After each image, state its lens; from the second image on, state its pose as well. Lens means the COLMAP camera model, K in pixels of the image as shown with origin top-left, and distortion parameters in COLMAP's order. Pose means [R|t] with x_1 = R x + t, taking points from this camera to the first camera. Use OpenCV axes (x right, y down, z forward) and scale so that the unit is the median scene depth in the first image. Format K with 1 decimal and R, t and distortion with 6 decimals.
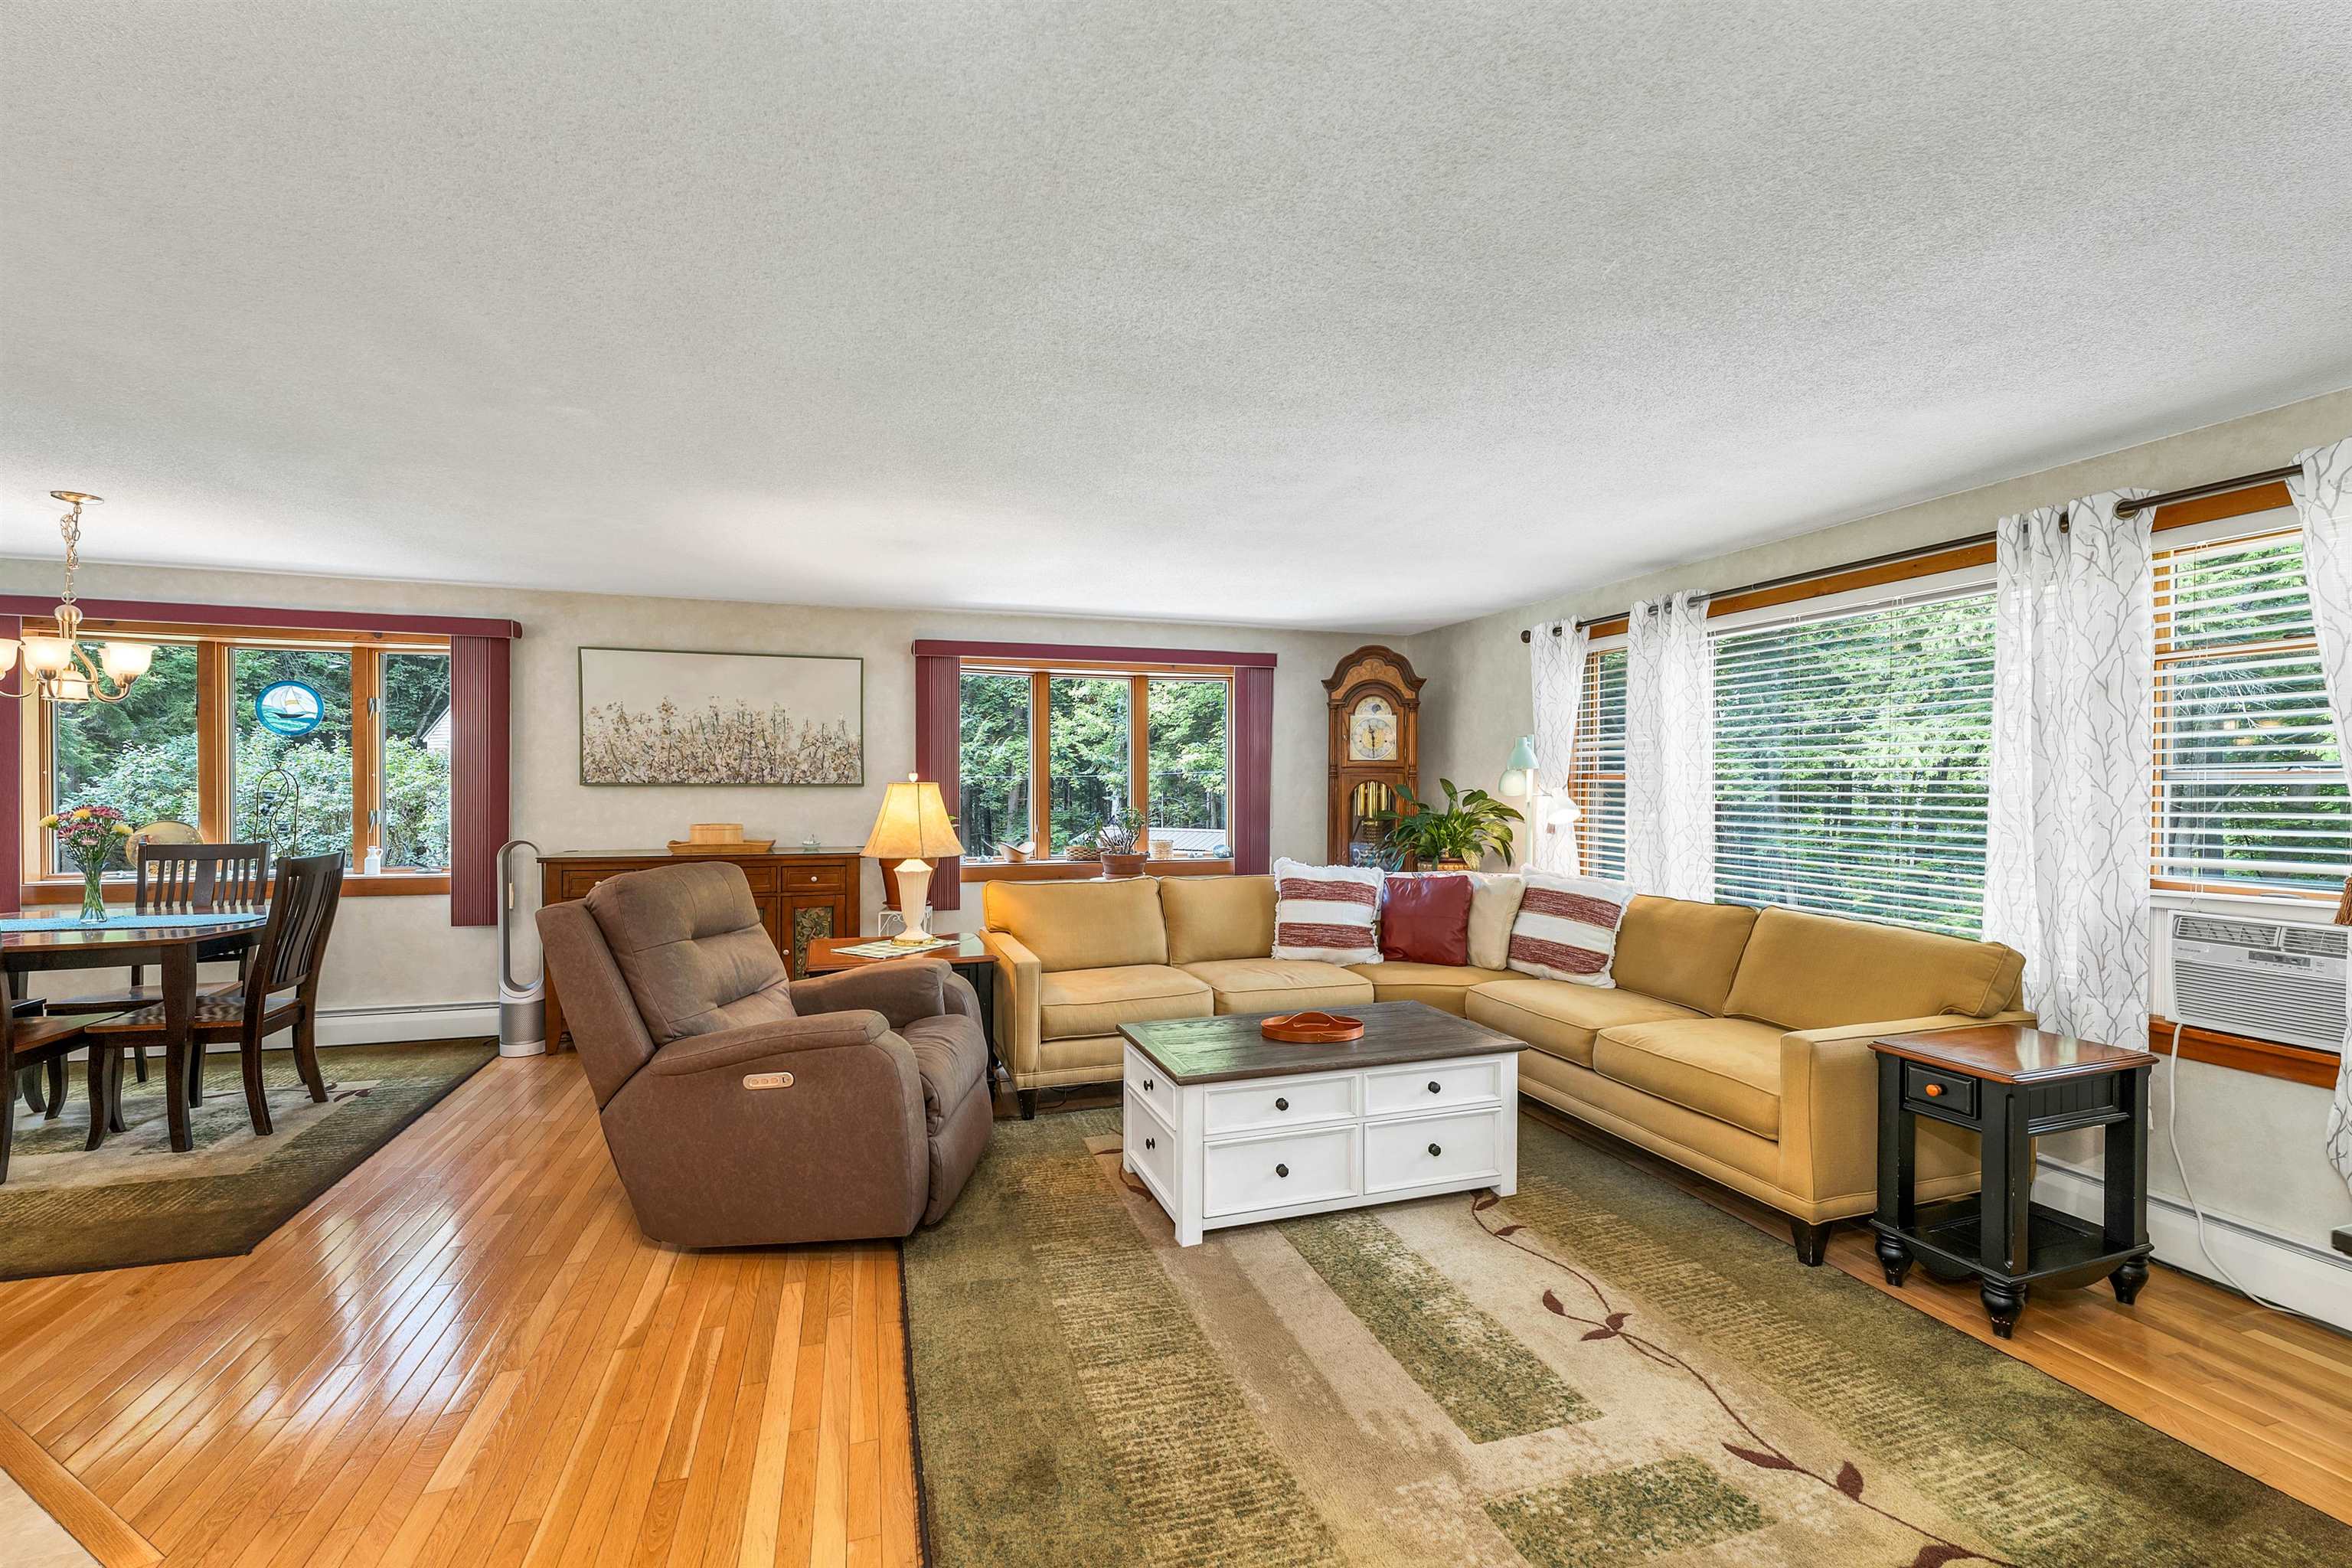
lens RADIAL K [[983.8, 0, 1182.2], [0, 983.8, 779.2], [0, 0, 1]] dist [-0.002030, -0.000071]
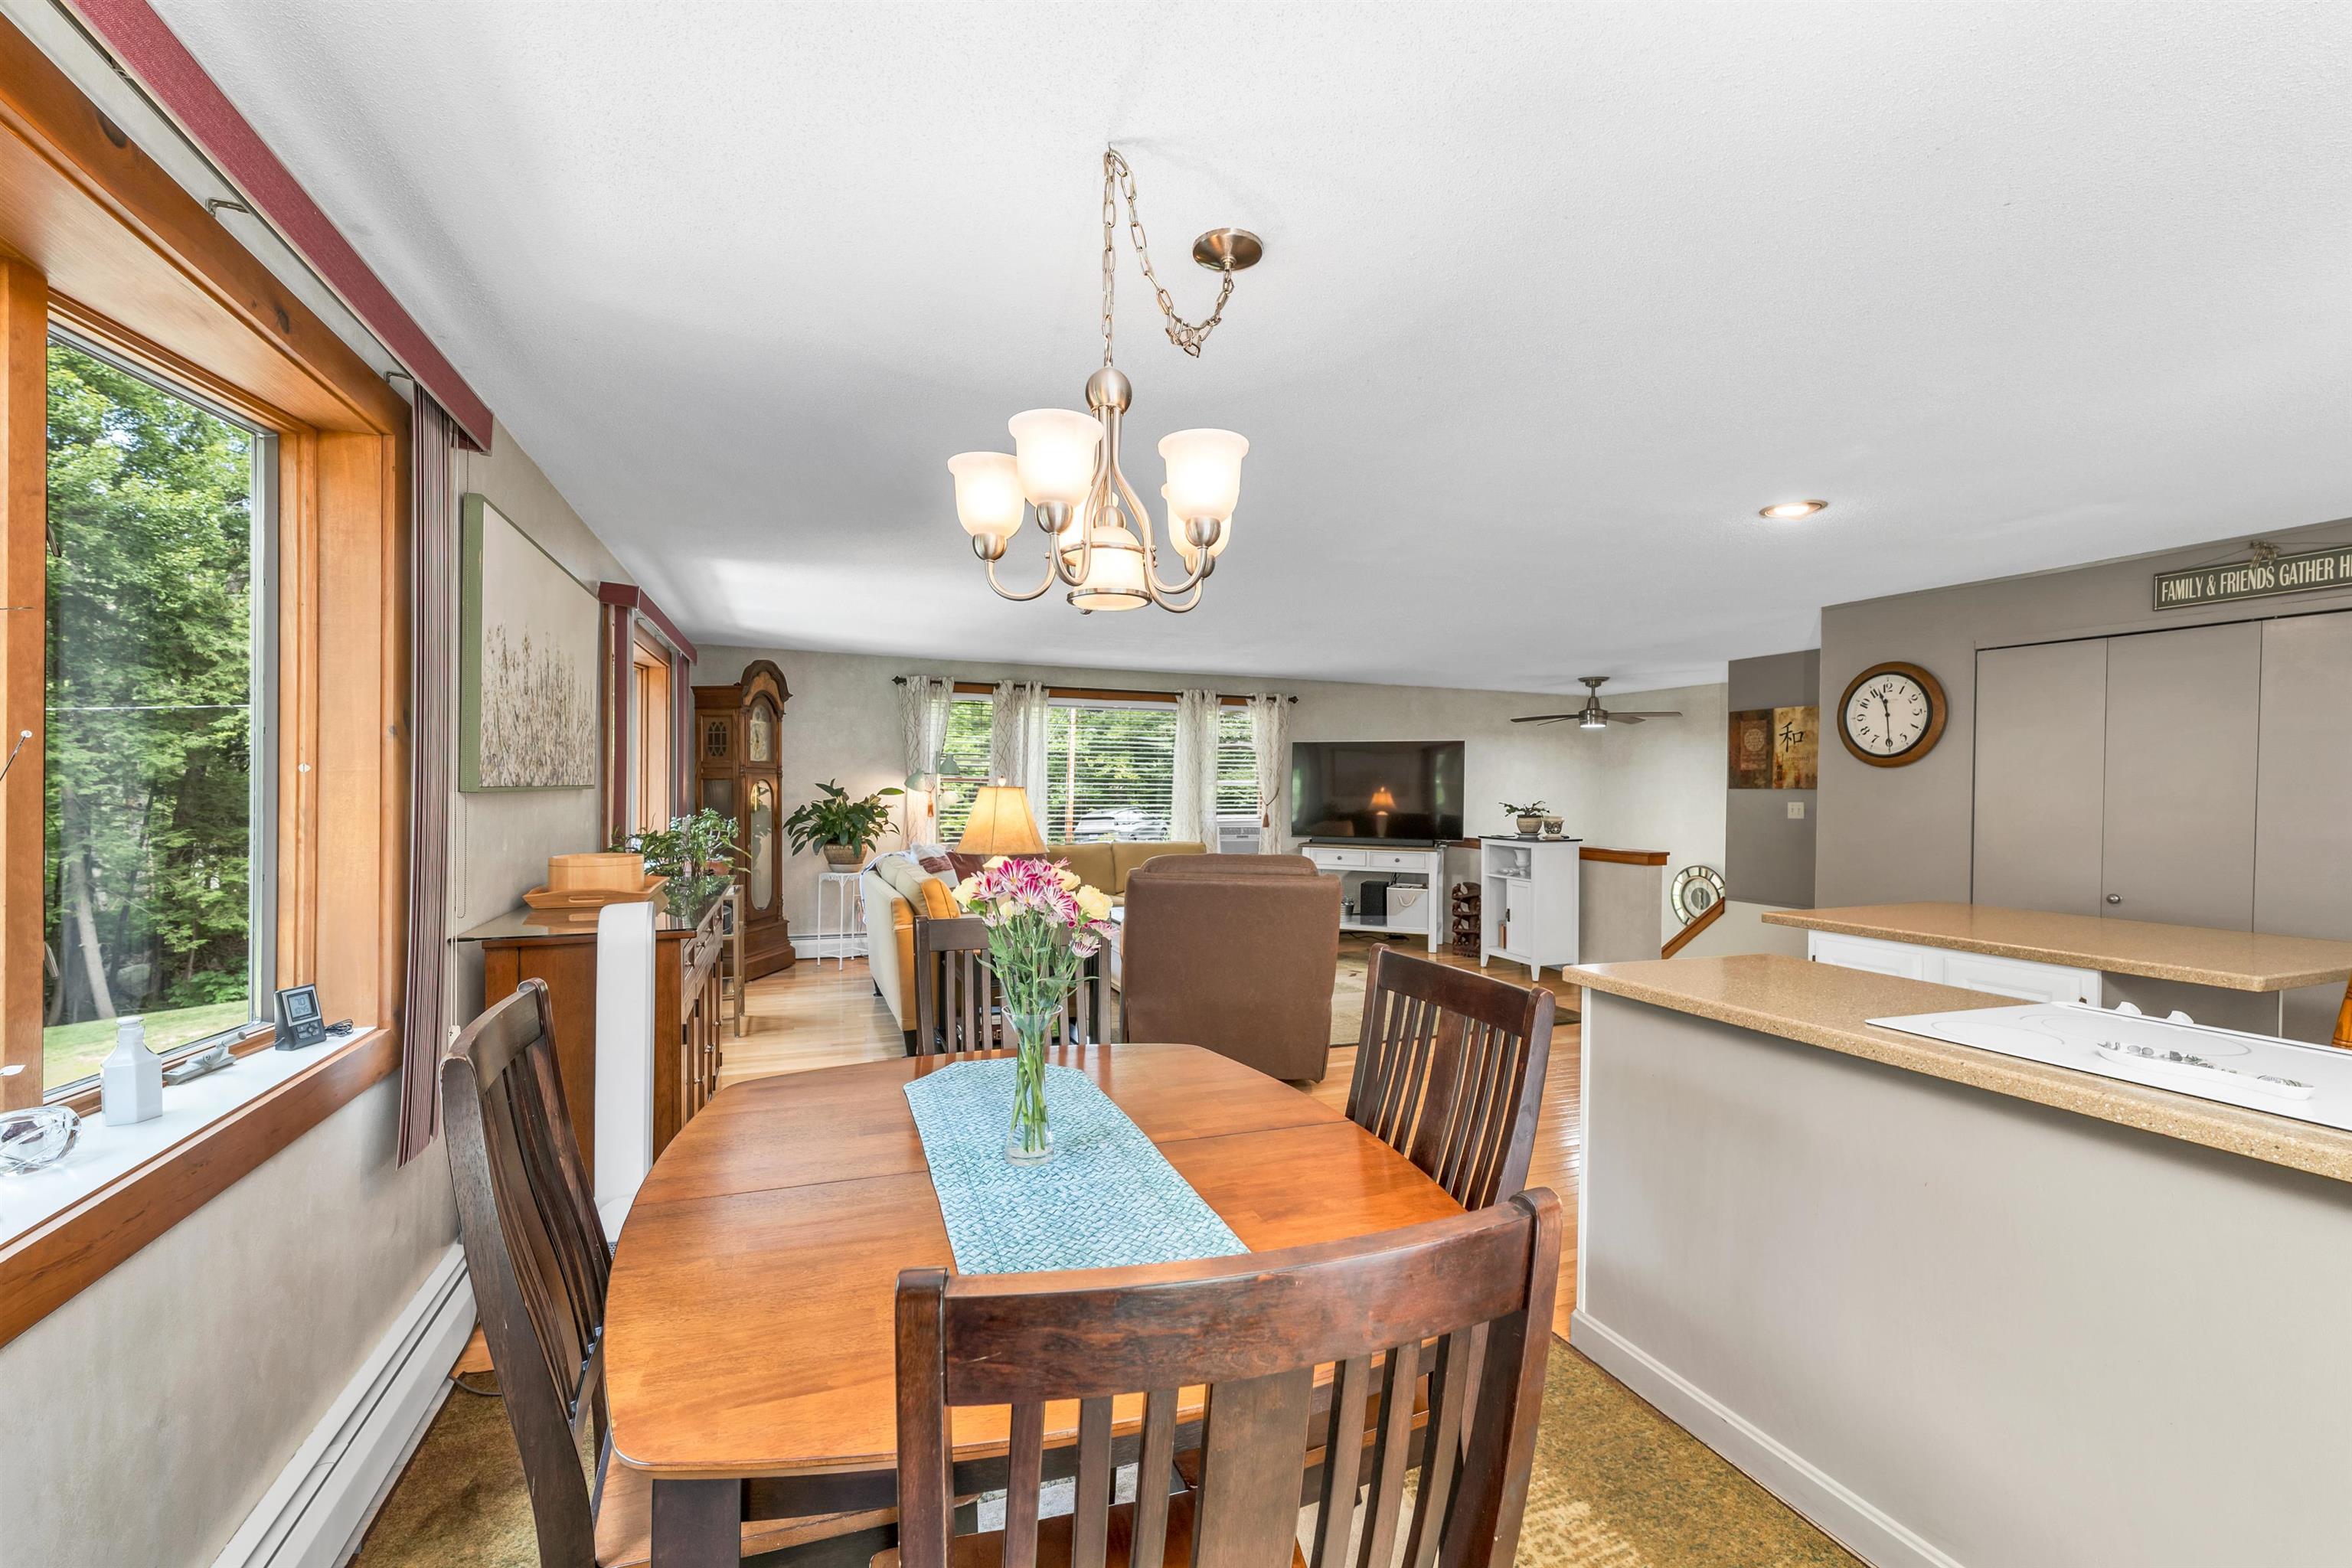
lens RADIAL K [[956.1, 0, 1187.4], [0, 956.1, 793.2], [0, 0, 1]] dist [0.010313, -0.000434]
pose [[-0.061334, -0.011826, 0.998047, -1.056154], [-0.011826, 0.999868, 0.011121, -0.002453], [-0.998047, -0.011121, -0.061465, 0.667452]]
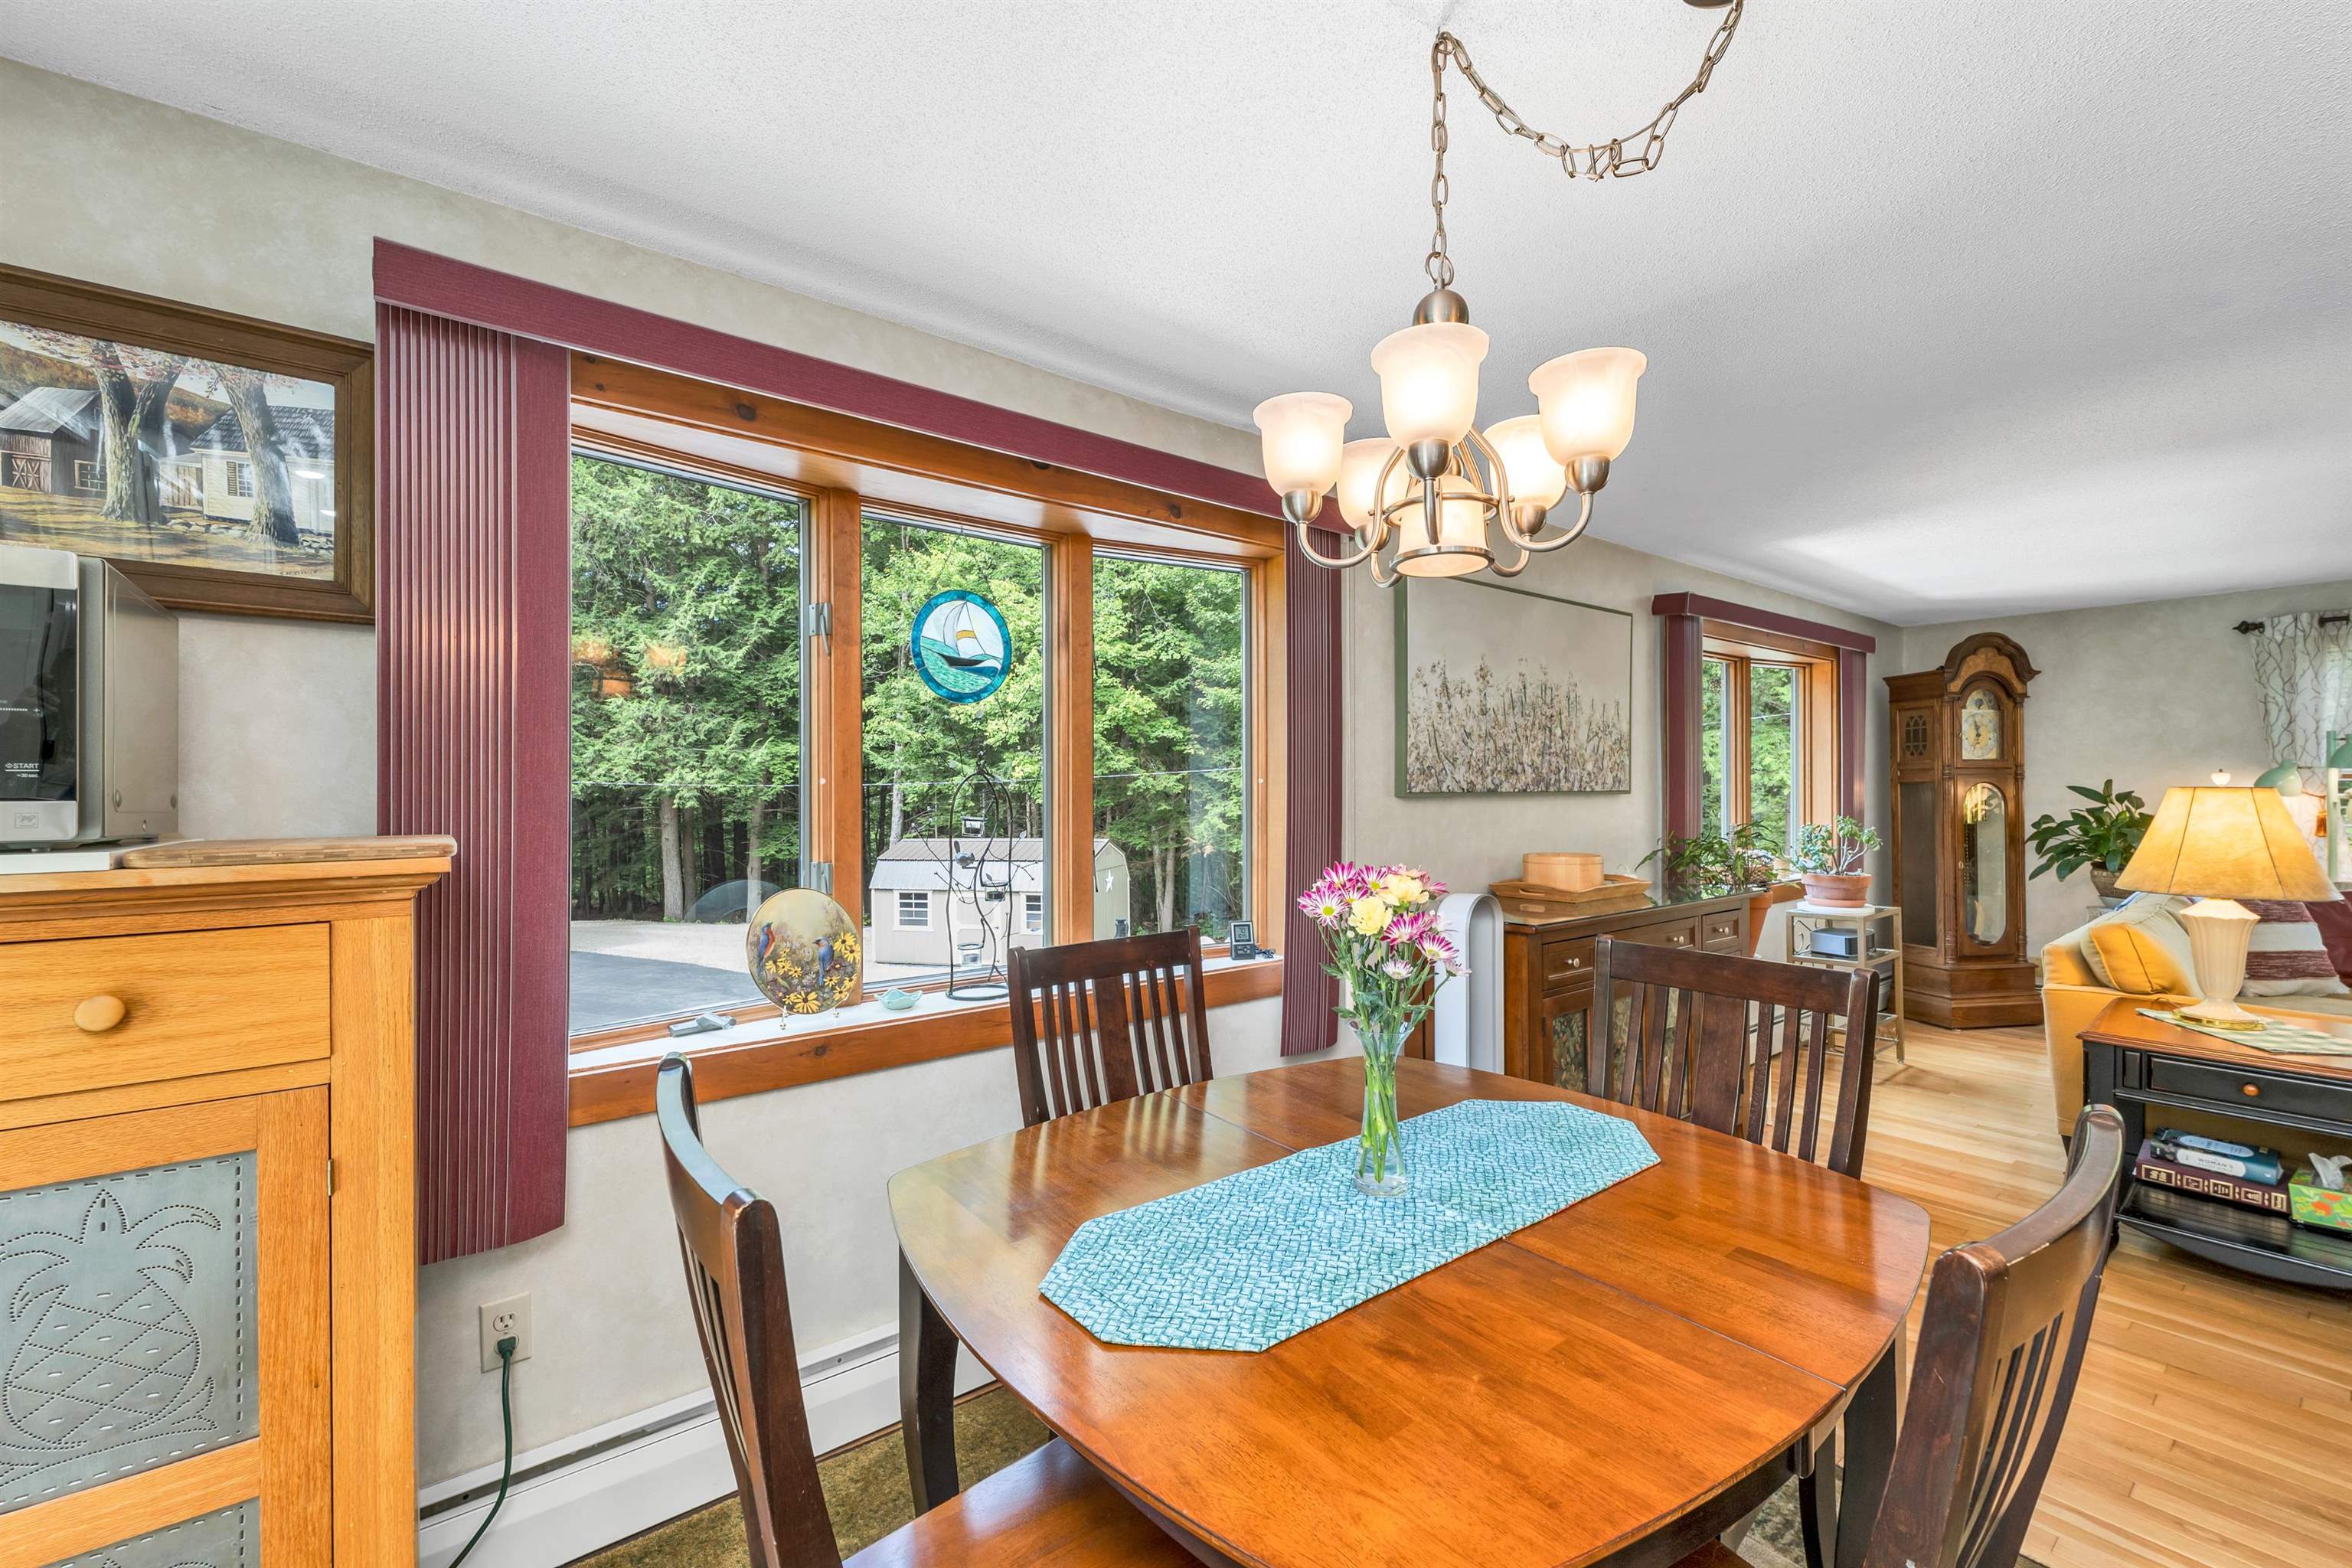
lens RADIAL K [[983.8, 0, 1182.2], [0, 983.8, 779.2], [0, 0, 1]] dist [-0.002030, -0.000071]
pose [[0.940031, -0.003883, 0.341066, -0.916242], [0.006847, 0.999949, -0.007487, -0.000700], [-0.341019, 0.009373, 0.940009, 0.463735]]
